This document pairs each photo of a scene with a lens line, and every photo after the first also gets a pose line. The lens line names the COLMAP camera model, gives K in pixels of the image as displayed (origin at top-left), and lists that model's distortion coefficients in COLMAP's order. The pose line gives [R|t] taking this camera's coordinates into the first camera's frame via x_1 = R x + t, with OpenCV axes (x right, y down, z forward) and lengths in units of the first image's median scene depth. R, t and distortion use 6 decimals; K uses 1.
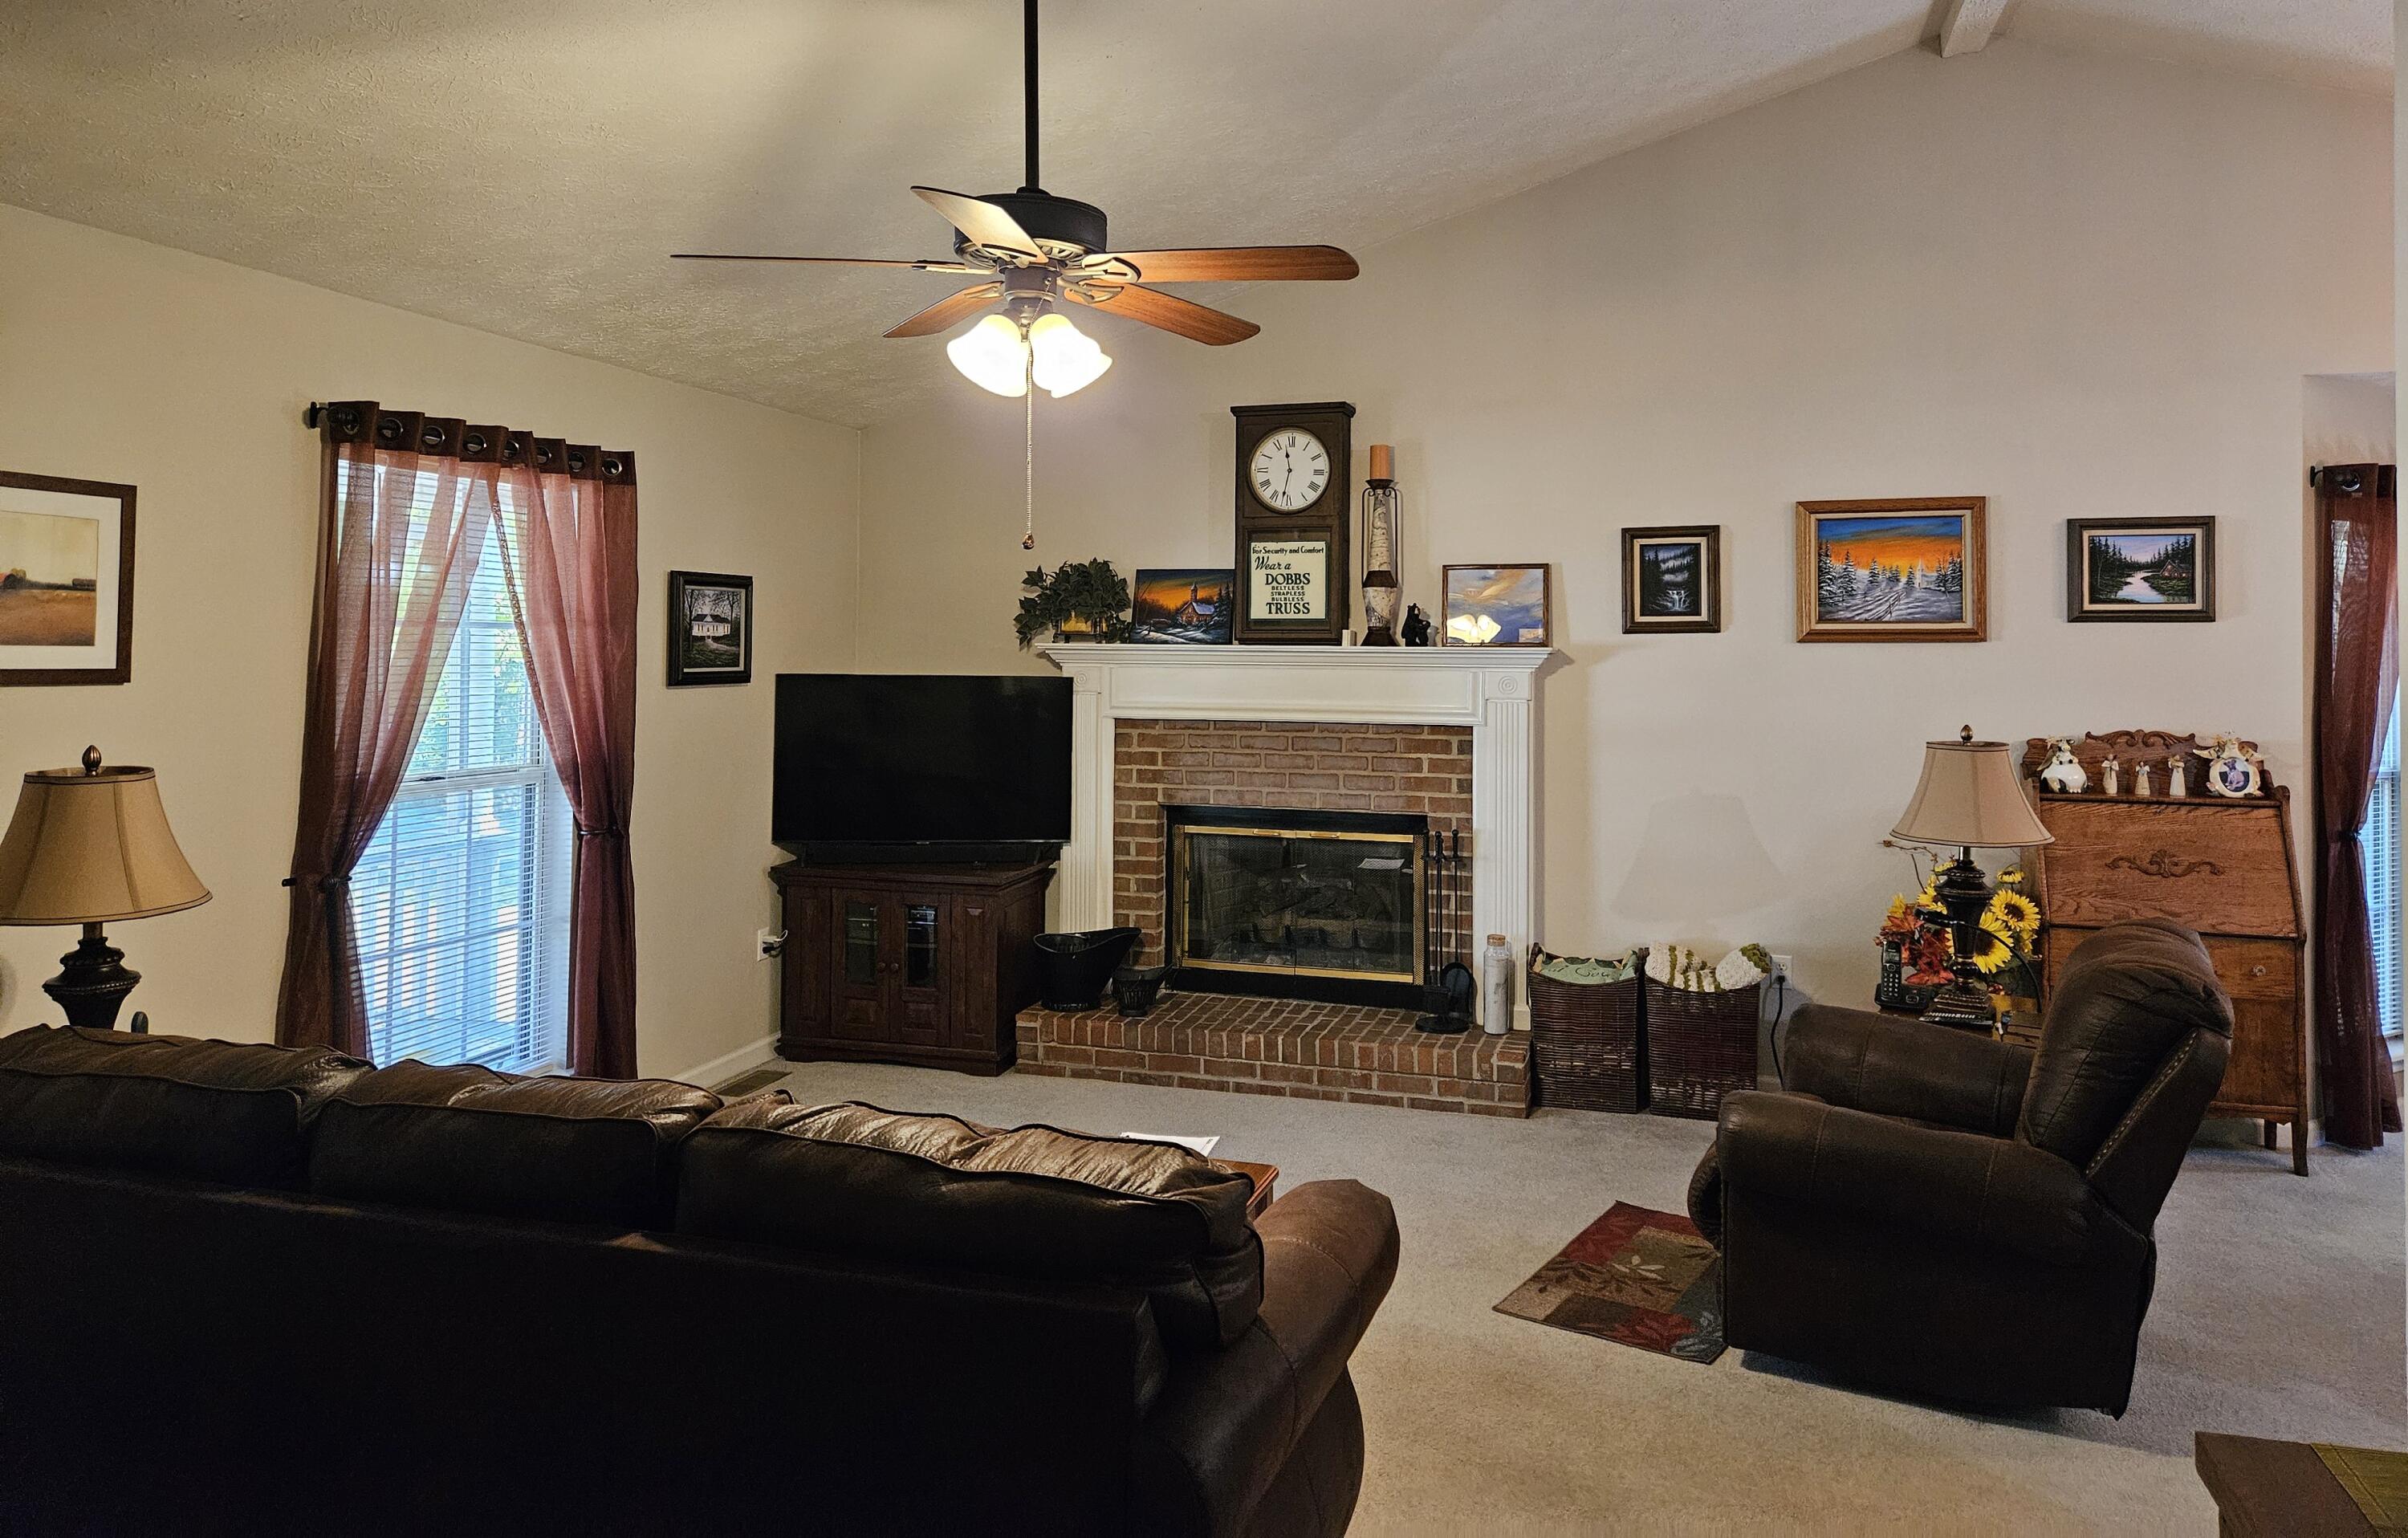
lens RADIAL K [[1632.3, 0, 1204.8], [0, 1632.3, 768.9], [0, 0, 1]] dist [-0.000573, 0.000050]
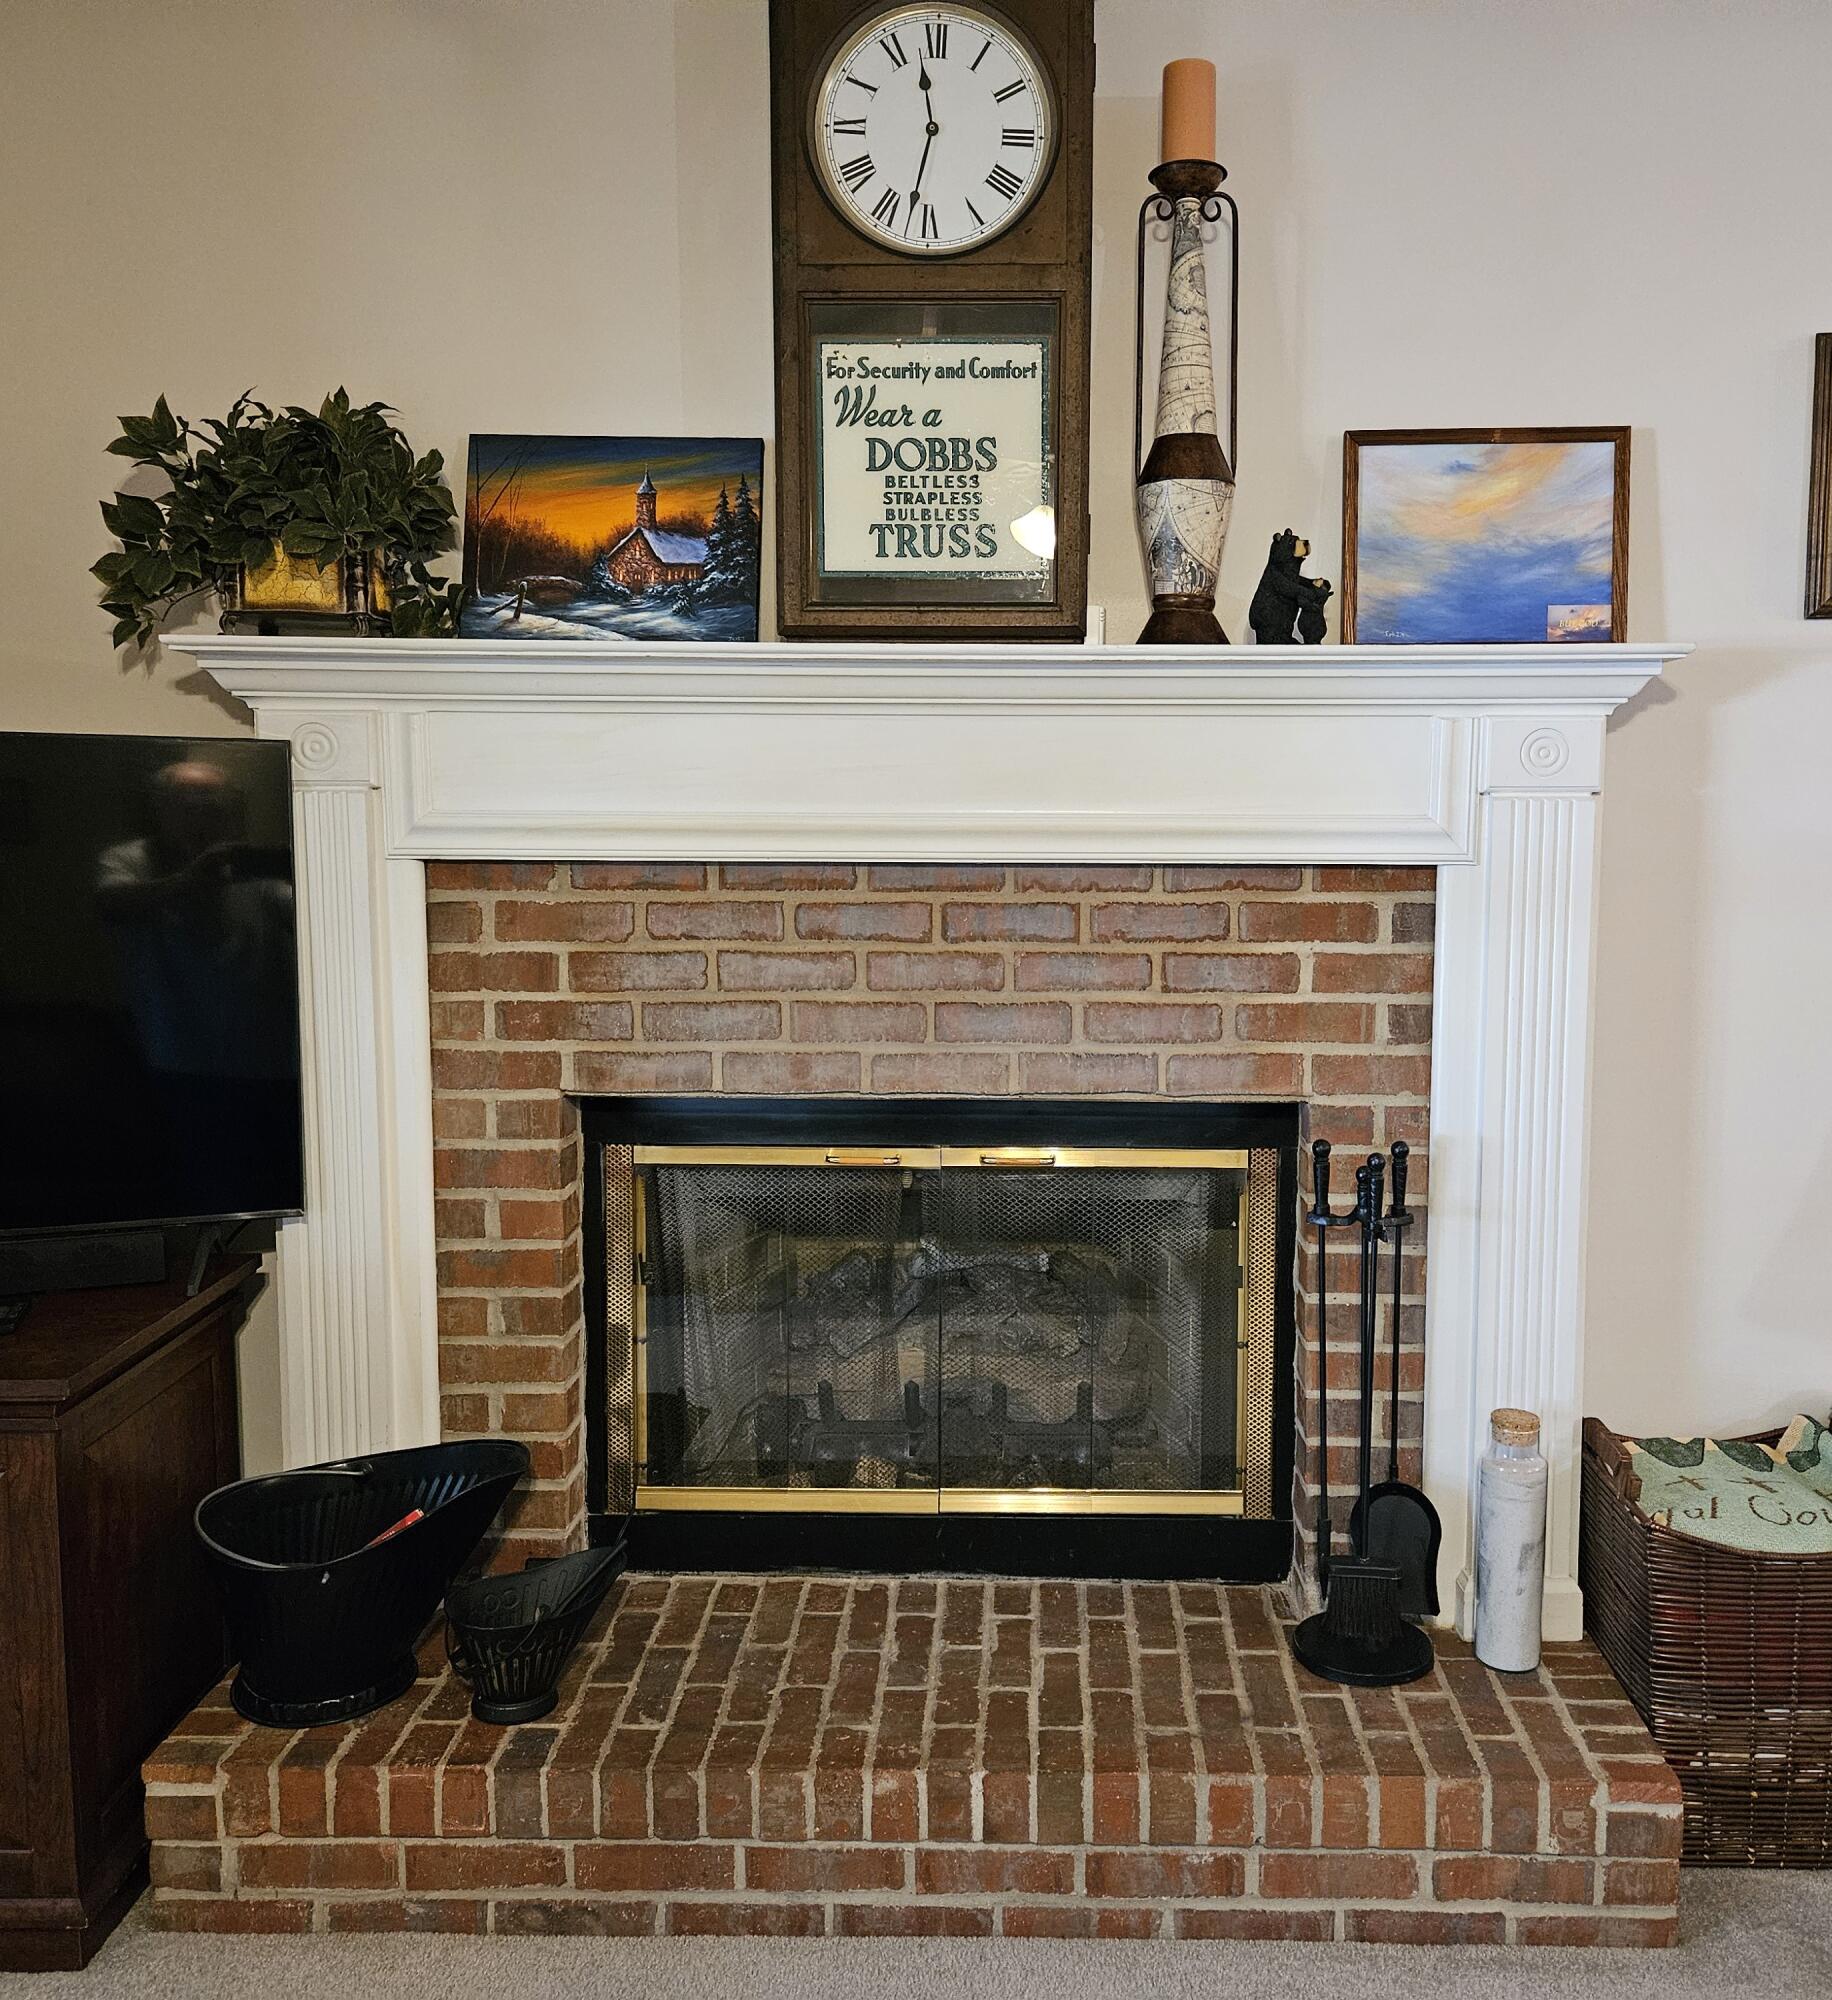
lens RADIAL K [[1501.5, 0, 918.5], [0, 1501.5, 1007.9], [0, 0, 1]] dist [0.044368, -0.014489]
pose [[0.956453, -0.038856, 0.289289, -0.050604], [0.024647, 0.998311, 0.052601, -0.014244], [-0.290844, -0.043180, 0.955796, 0.681326]]
